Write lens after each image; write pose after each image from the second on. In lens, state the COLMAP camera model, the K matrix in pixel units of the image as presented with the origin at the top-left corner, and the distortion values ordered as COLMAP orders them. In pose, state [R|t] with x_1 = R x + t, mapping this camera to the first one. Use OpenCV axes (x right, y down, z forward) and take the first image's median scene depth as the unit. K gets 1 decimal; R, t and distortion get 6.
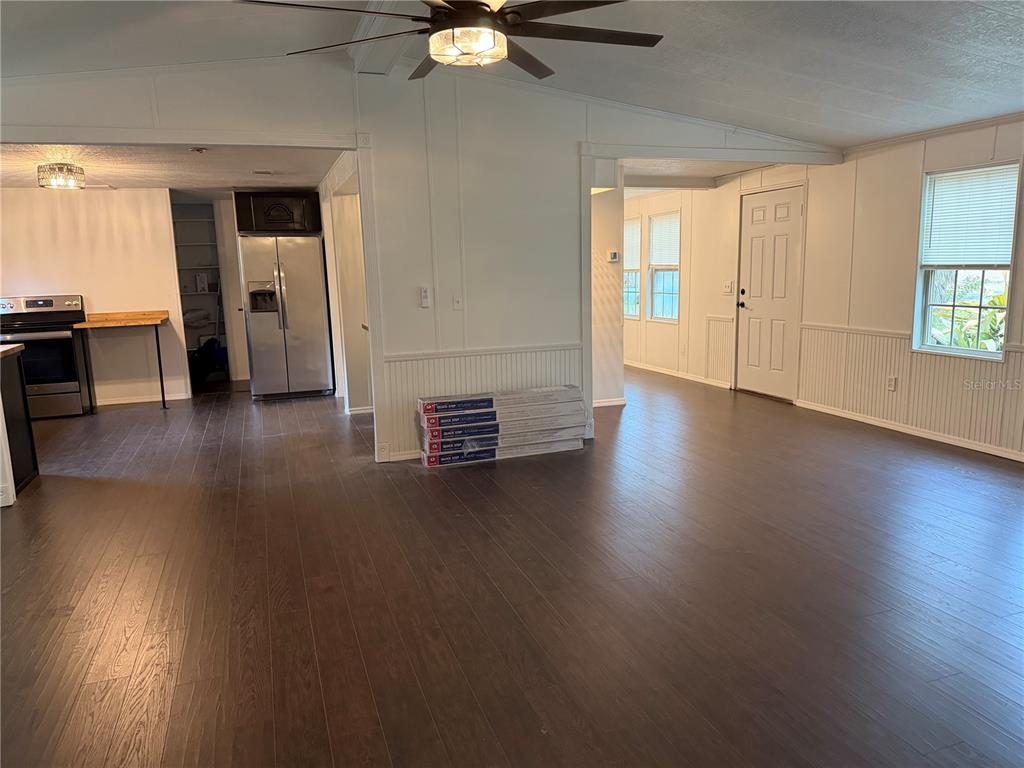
lens RADIAL K [[713.3, 0, 518.4], [0, 713.3, 385.8], [0, 0, 1]] dist [0.007751, 0.001092]
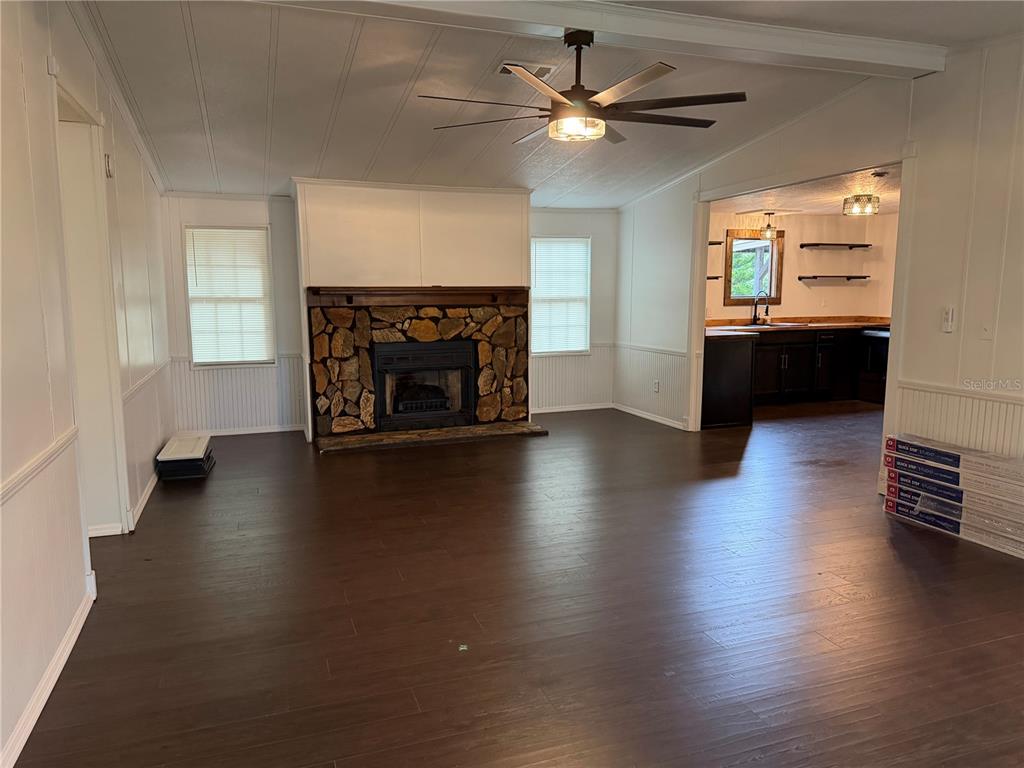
lens RADIAL K [[713.3, 0, 518.4], [0, 713.3, 385.8], [0, 0, 1]] dist [0.007751, 0.001092]
pose [[-0.002838, 0.157545, -0.987508, 0.720040], [-0.158696, 0.974926, 0.155994, -0.101599], [0.987323, 0.157156, 0.022235, 0.505010]]
